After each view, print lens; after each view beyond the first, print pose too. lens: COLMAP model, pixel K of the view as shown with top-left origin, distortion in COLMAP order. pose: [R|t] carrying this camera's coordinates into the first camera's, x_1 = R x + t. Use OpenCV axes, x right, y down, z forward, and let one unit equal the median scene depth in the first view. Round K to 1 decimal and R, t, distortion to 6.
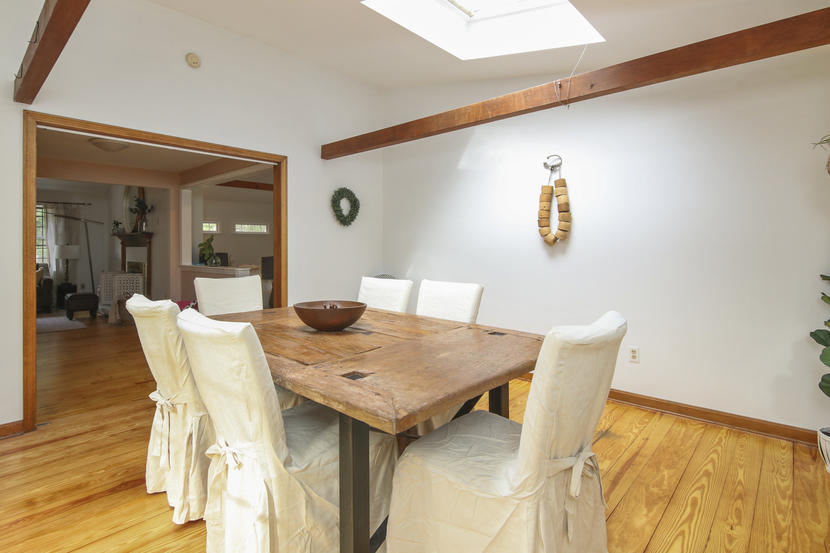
lens RADIAL K [[421.8, 0, 407.4], [0, 421.8, 250.8], [0, 0, 1]] dist [0.001095, -0.008730]
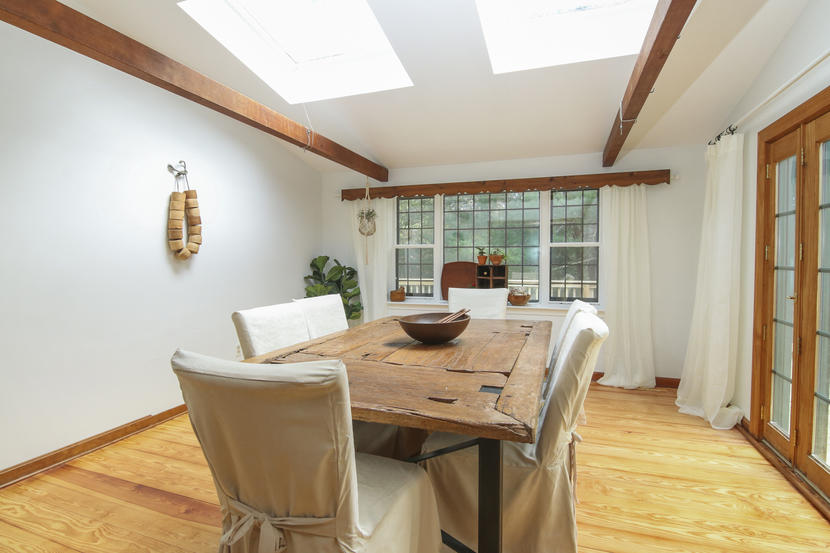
lens RADIAL K [[418.5, 0, 416.1], [0, 418.5, 266.6], [0, 0, 1]] dist [-0.000047, -0.010413]
pose [[-0.392914, -0.013154, 0.919481, -0.773635], [0.001894, 0.999884, 0.015113, -0.011078], [-0.919573, 0.007680, -0.392843, 0.998712]]
